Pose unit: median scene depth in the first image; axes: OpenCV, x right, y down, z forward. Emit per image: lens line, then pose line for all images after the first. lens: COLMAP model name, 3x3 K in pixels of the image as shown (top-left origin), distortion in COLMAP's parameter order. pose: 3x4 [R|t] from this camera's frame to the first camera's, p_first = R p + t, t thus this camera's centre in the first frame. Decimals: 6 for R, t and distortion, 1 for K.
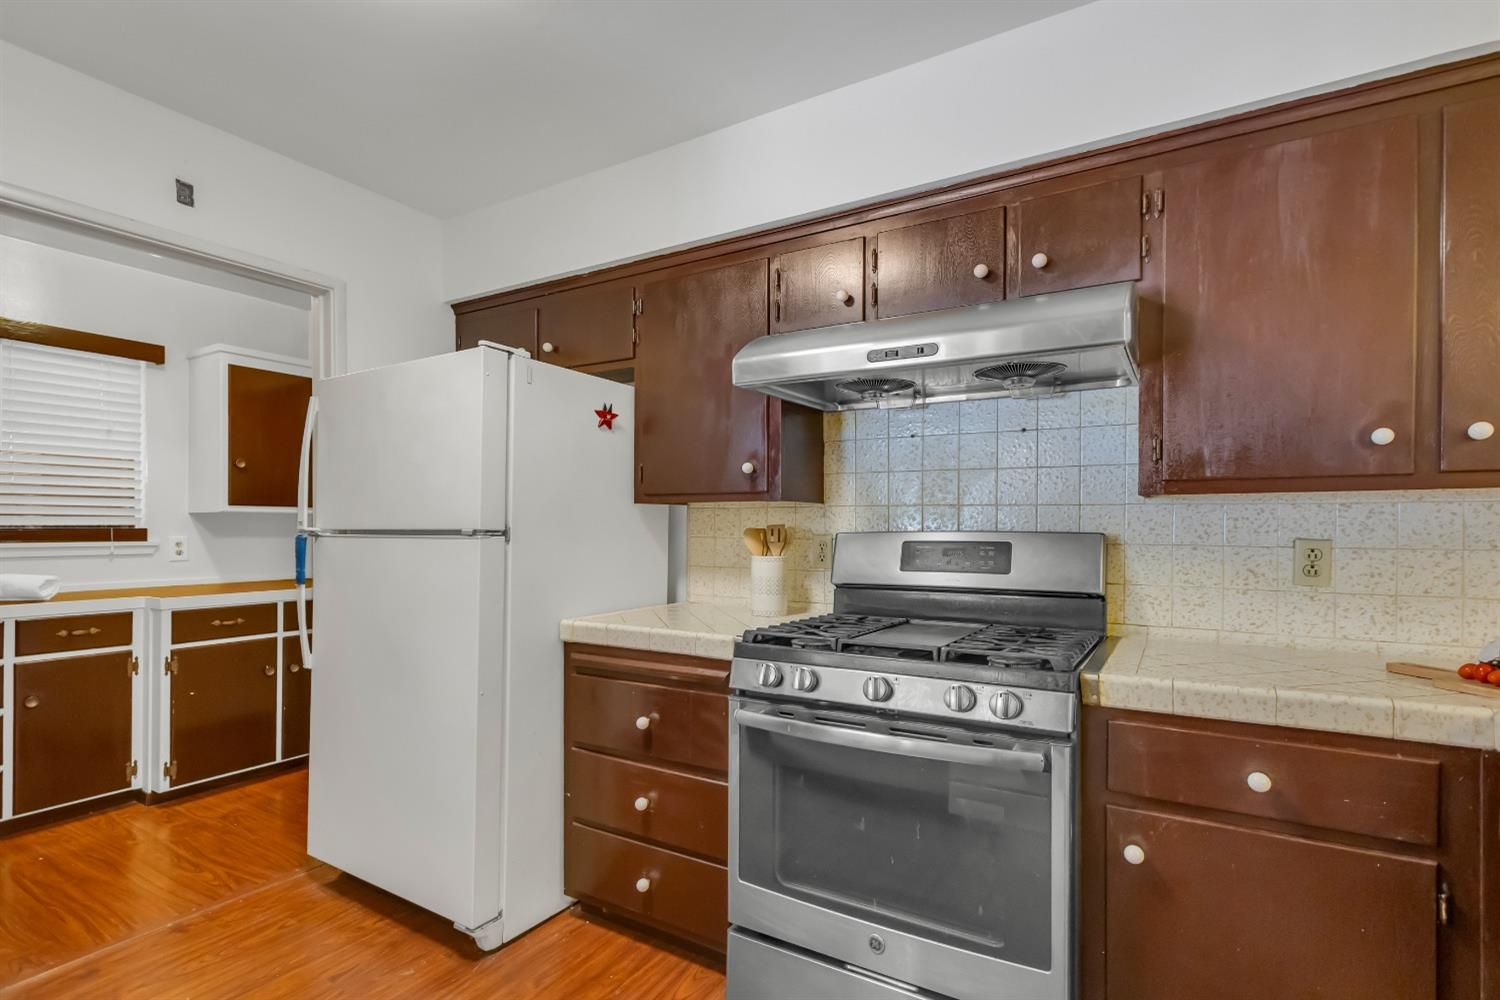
lens RADIAL K [[688.0, 0, 752.5], [0, 688.0, 518.2], [0, 0, 1]] dist [0.000686, 0.000519]
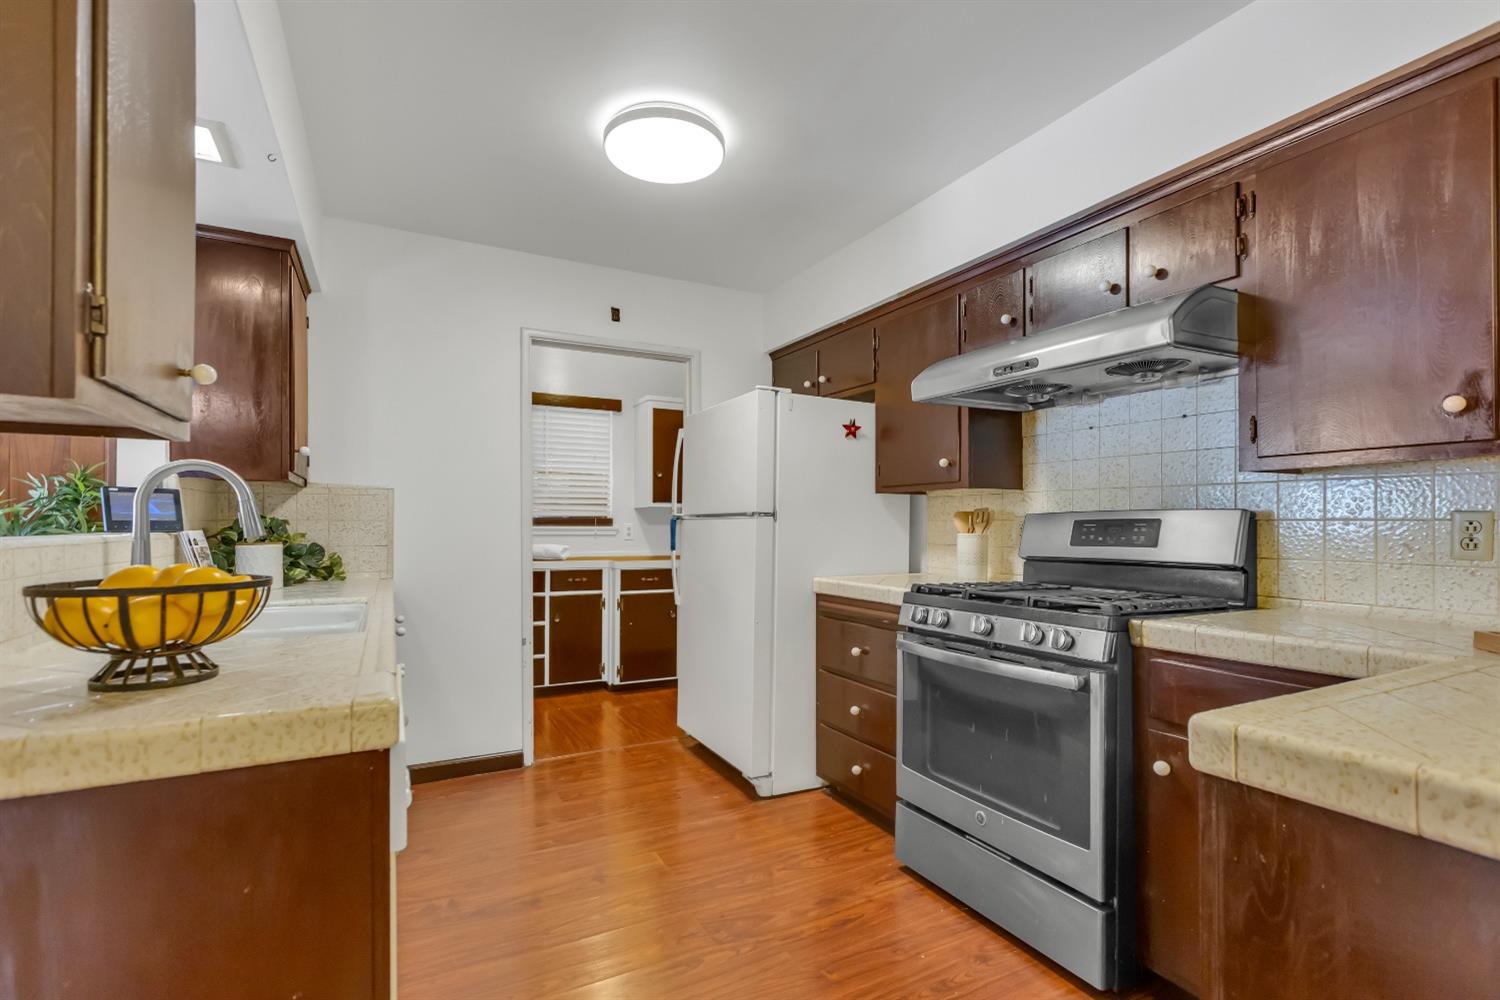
lens RADIAL K [[679.7, 0, 752.0], [0, 679.7, 508.3], [0, 0, 1]] dist [0.000459, 0.000153]
pose [[0.849464, -0.010578, -0.527540, 0.335178], [0.003162, 0.999883, -0.014957, 0.027183], [0.527637, 0.011038, 0.849398, -0.232751]]
